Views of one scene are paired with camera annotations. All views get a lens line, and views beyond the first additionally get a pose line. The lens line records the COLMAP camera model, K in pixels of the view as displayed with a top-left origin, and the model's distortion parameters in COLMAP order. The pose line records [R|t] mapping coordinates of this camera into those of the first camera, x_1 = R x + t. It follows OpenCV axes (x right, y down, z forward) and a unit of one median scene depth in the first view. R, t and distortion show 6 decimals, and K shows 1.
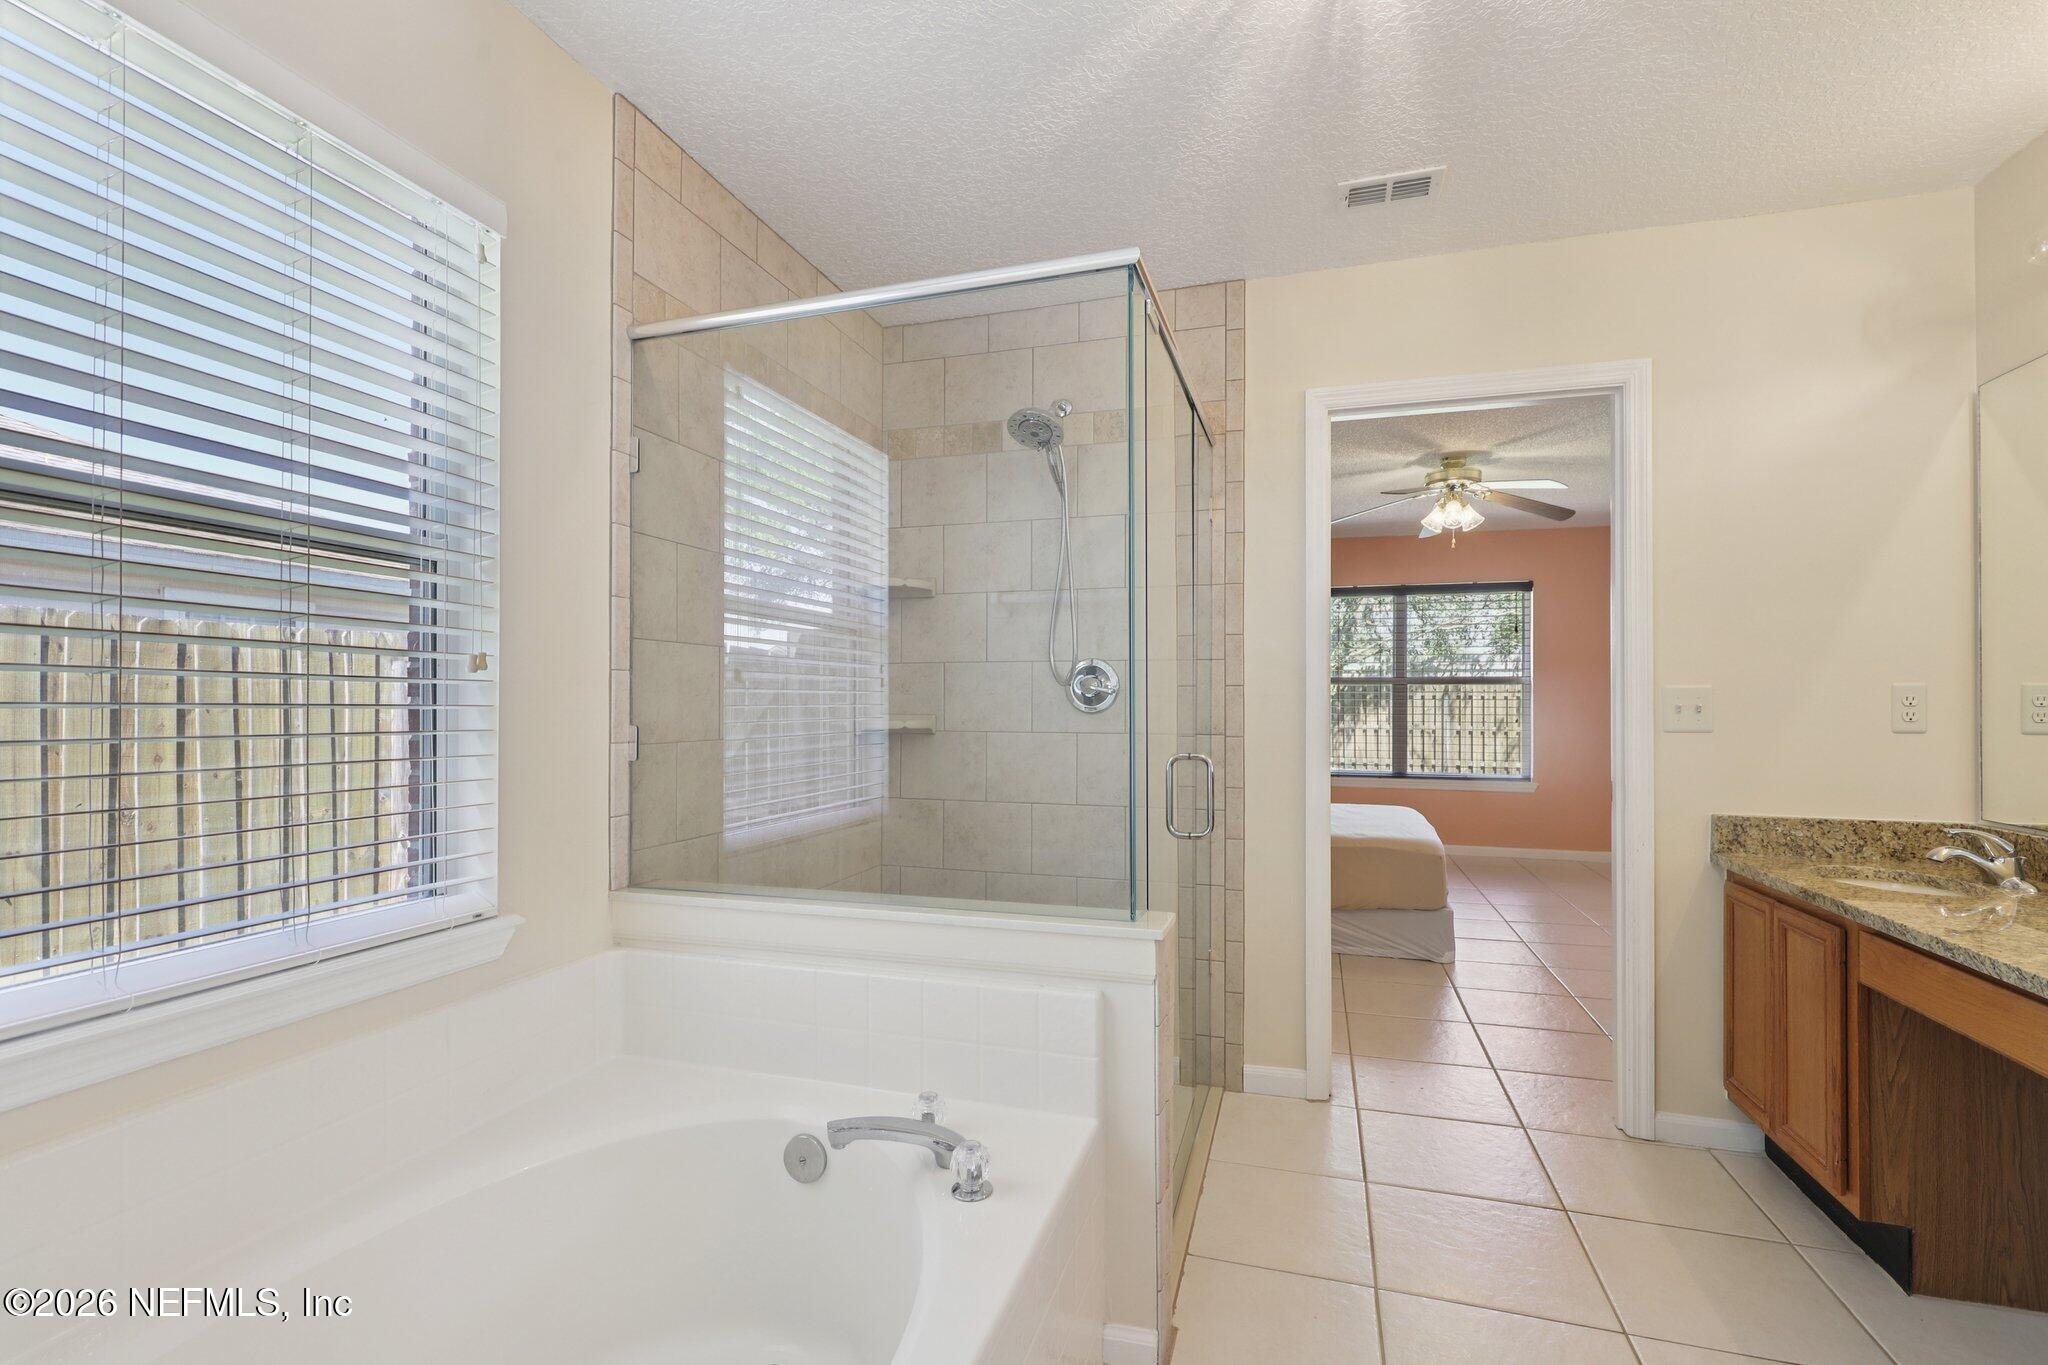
lens RADIAL K [[925.3, 0, 1021.8], [0, 925.3, 698.1], [0, 0, 1]] dist [-0.001247, 0.000437]
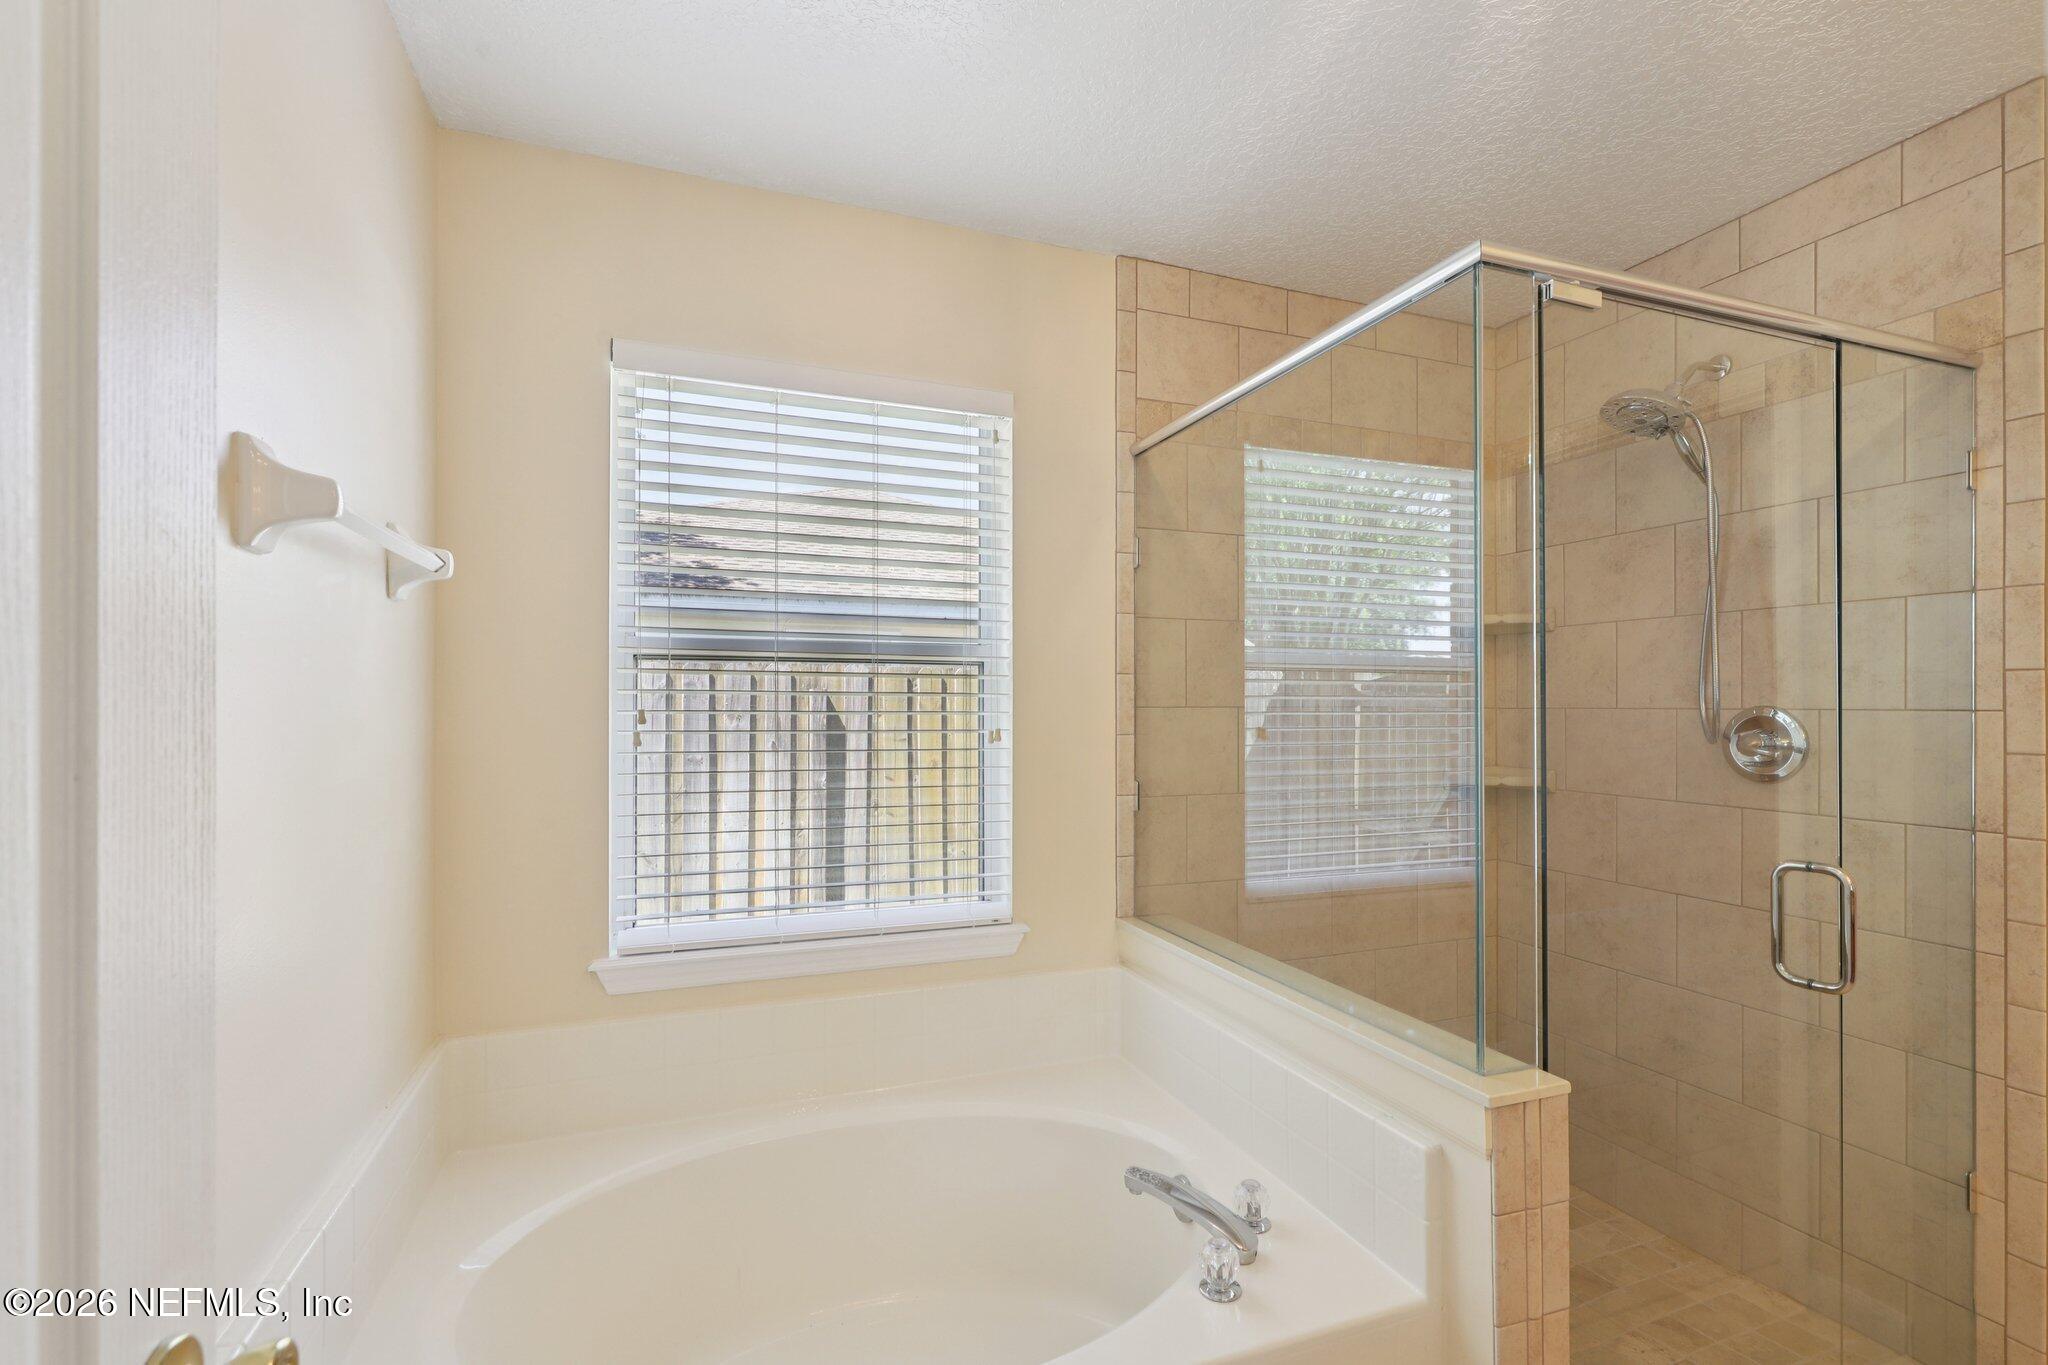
lens RADIAL K [[925.3, 0, 1021.8], [0, 925.3, 698.1], [0, 0, 1]] dist [-0.001247, 0.000437]
pose [[0.617041, -0.008279, -0.786888, 0.418850], [0.005237, 0.999966, -0.006414, -0.068796], [0.786914, -0.000163, 0.617063, 0.152096]]
